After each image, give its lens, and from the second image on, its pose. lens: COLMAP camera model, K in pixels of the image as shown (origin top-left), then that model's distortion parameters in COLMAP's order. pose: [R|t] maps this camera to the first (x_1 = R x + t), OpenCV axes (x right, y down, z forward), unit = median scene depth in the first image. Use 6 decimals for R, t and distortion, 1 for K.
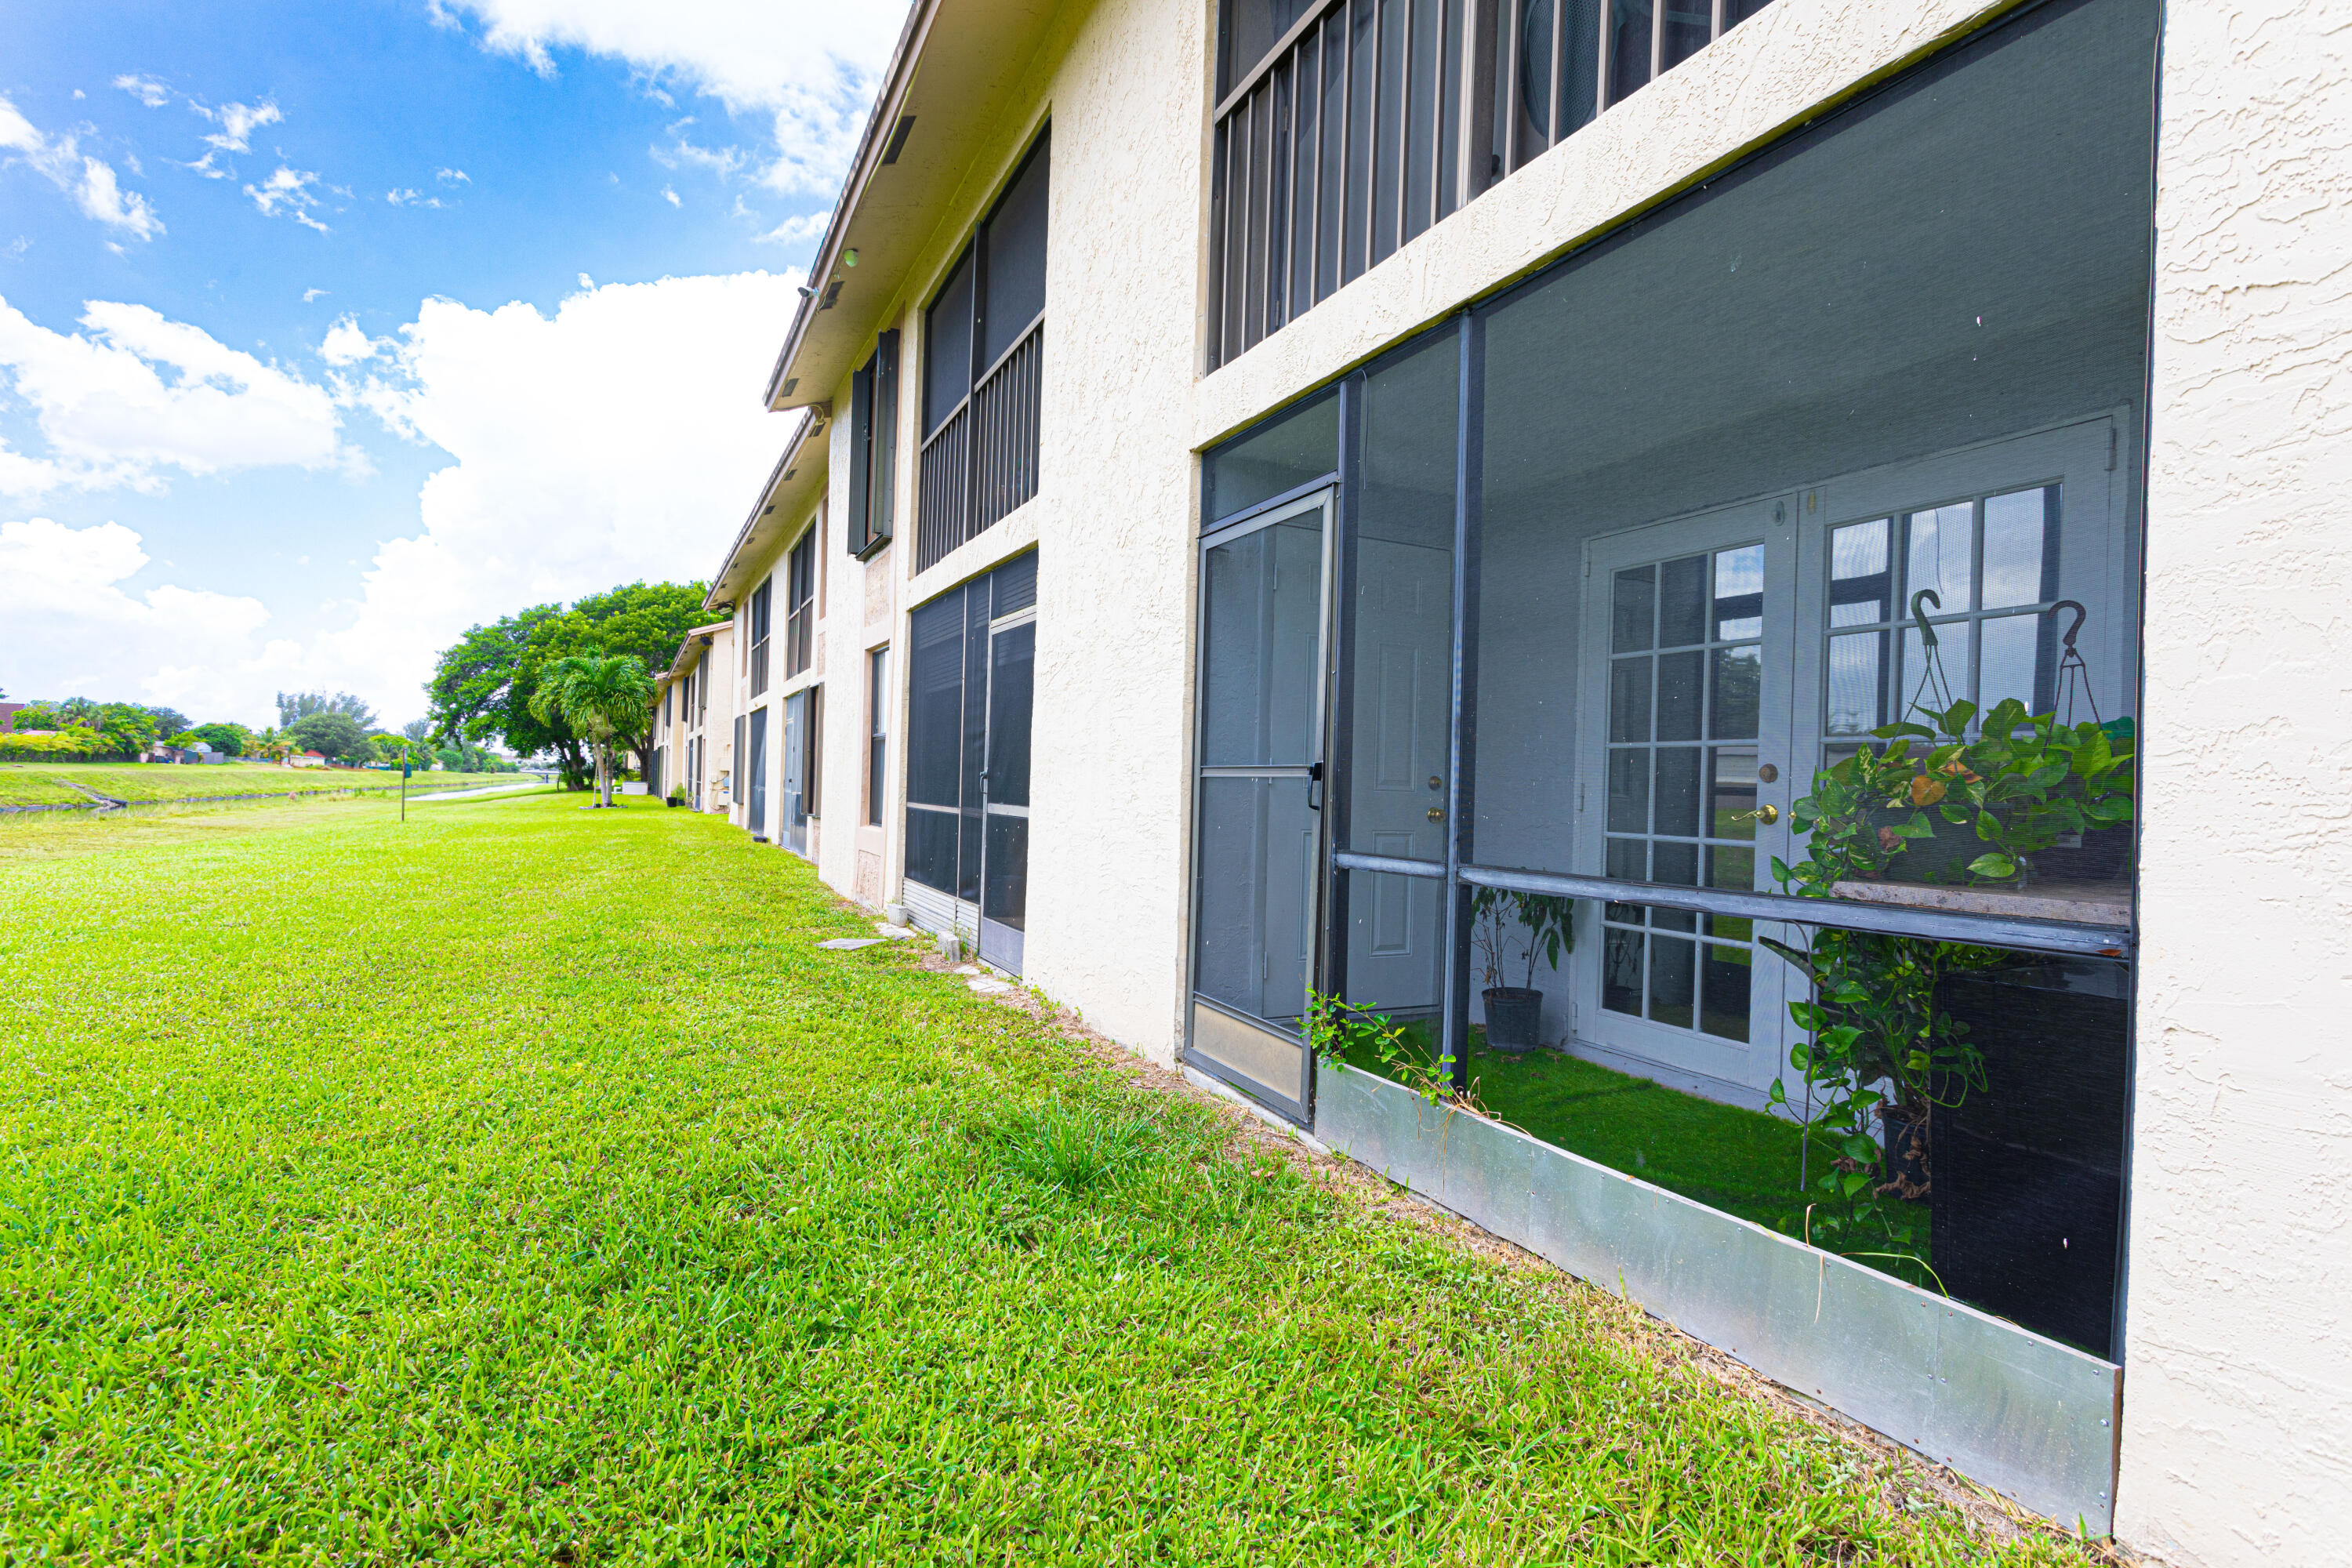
lens RADIAL K [[1148.6, 0, 1176.0], [0, 1148.6, 784.0], [0, 0, 1]] dist [0.002136, -0.000108]
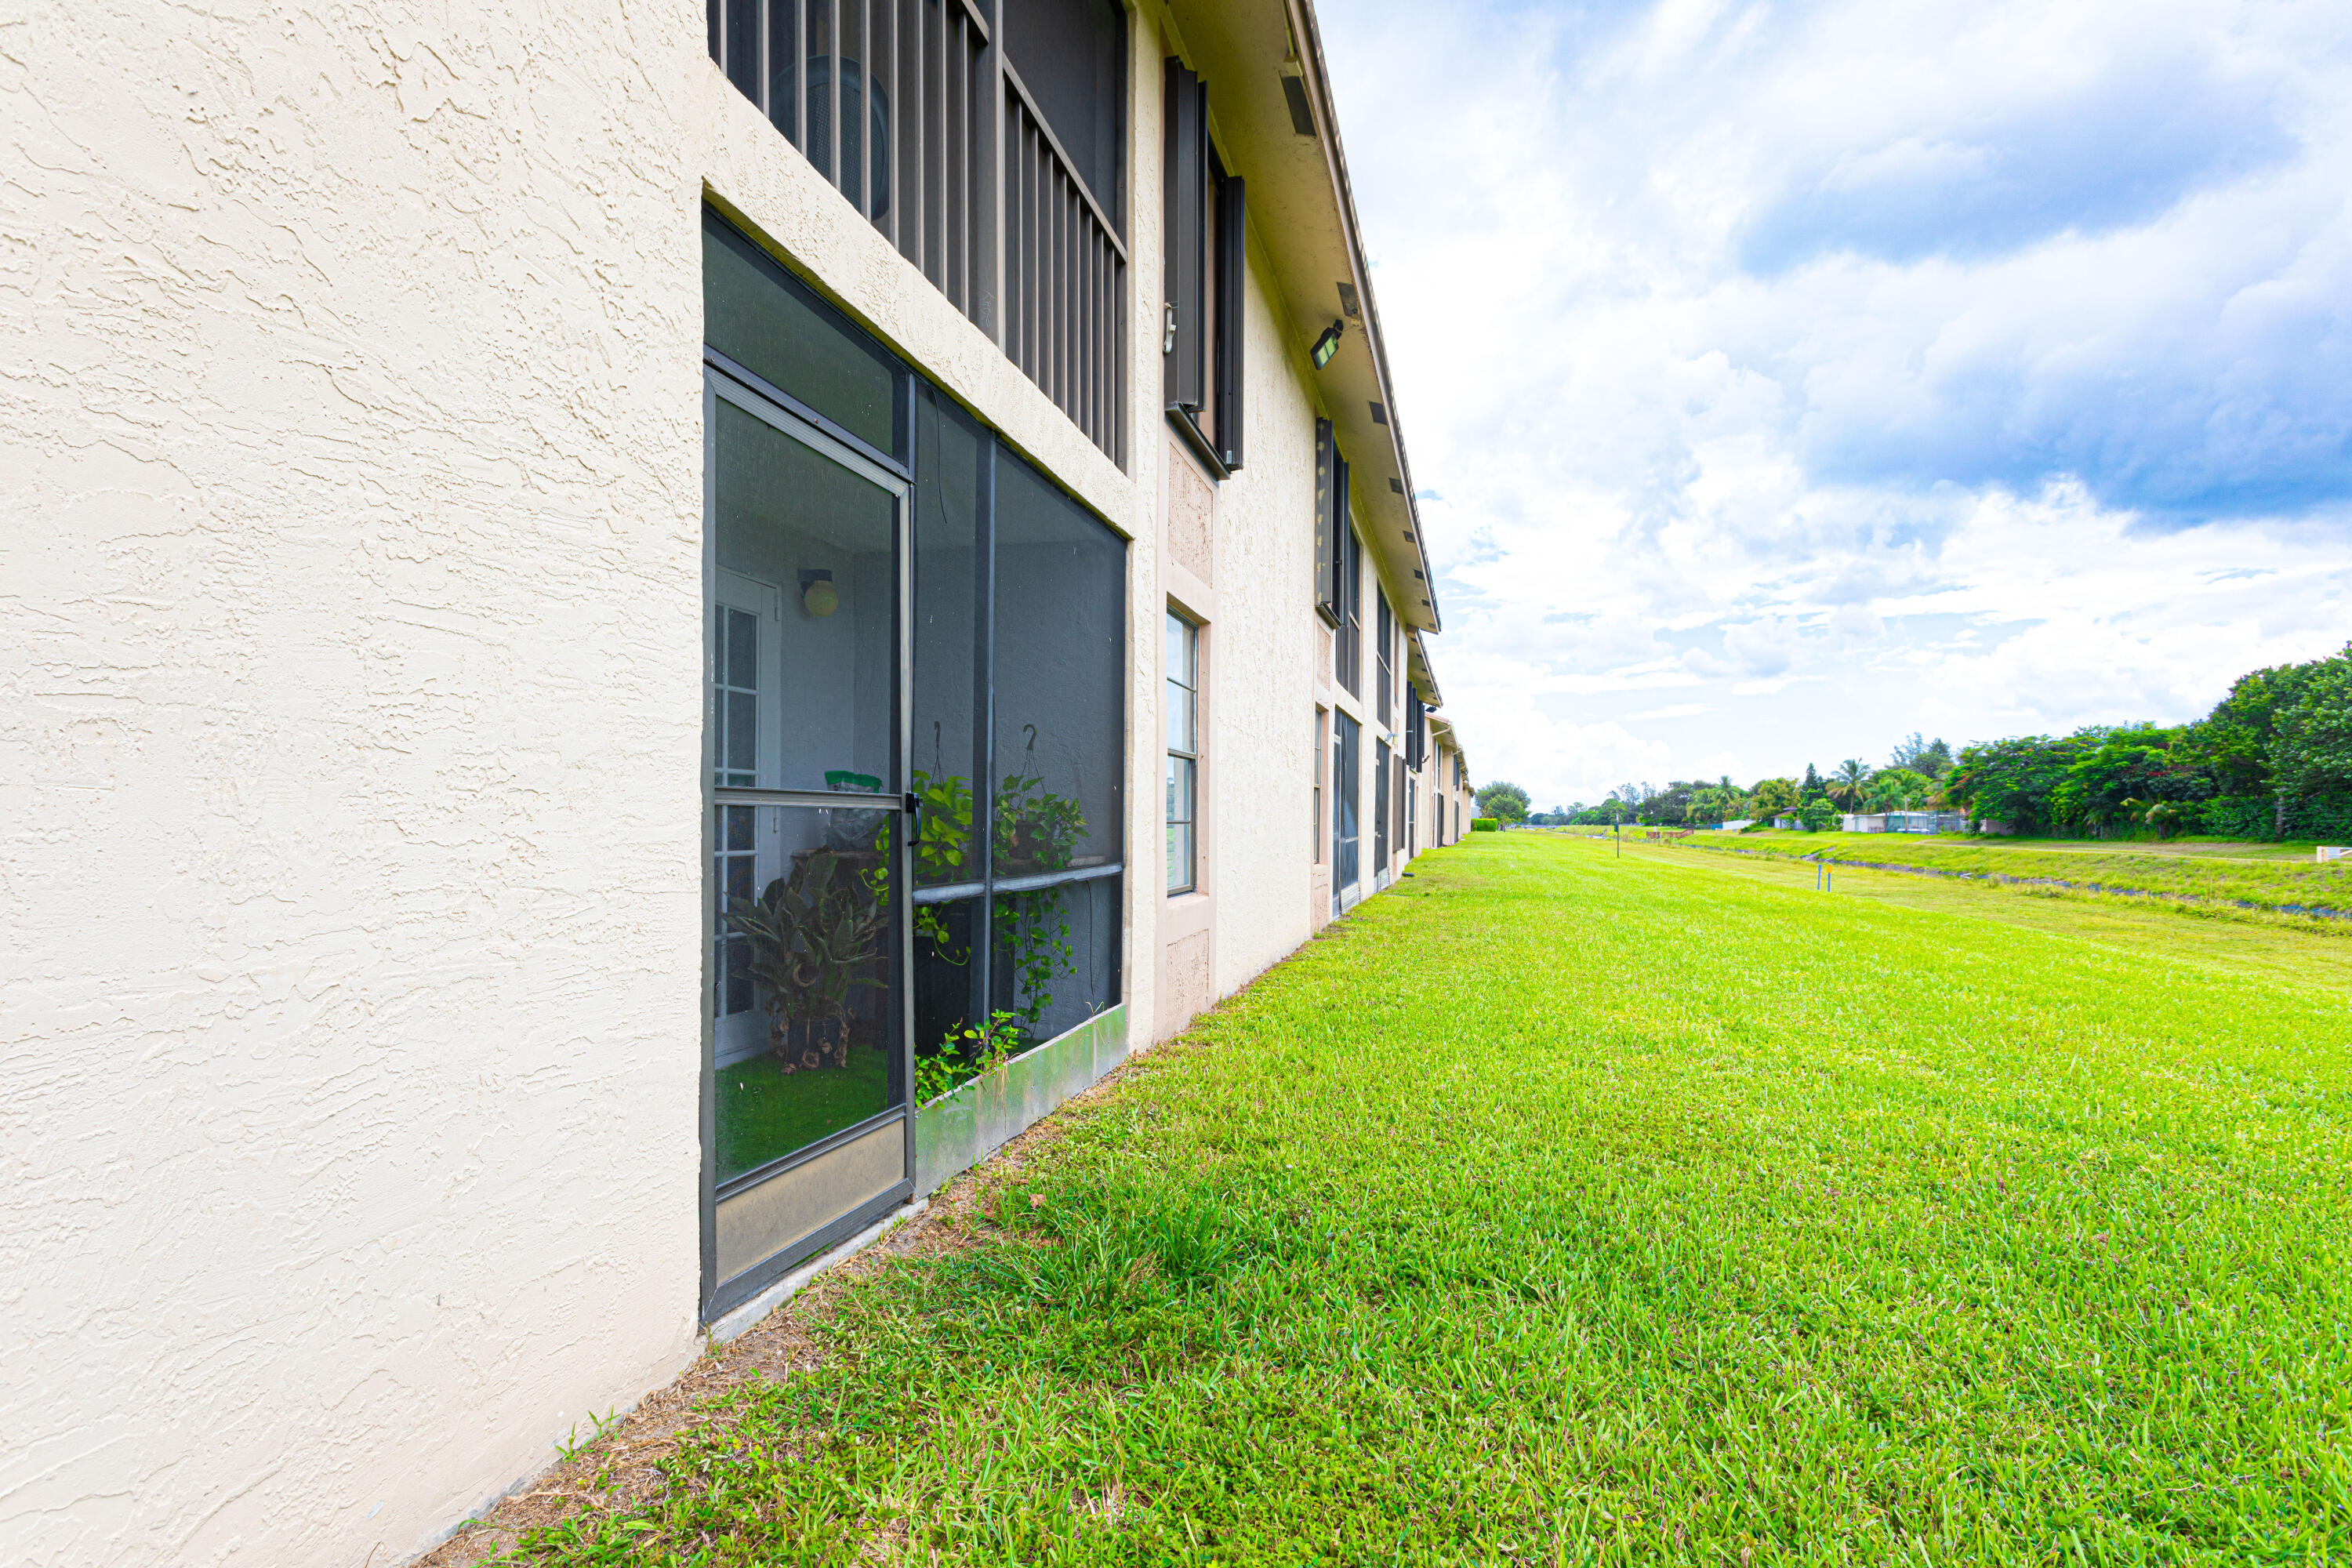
lens RADIAL K [[1193.4, 0, 1176.0], [0, 1193.4, 784.0], [0, 0, 1]] dist [-0.002598, -0.000266]
pose [[-0.755666, -0.013670, 0.654815, -0.551928], [-0.027524, 0.999562, -0.010896, -0.015223], [-0.654379, -0.026256, -0.755711, 1.349670]]
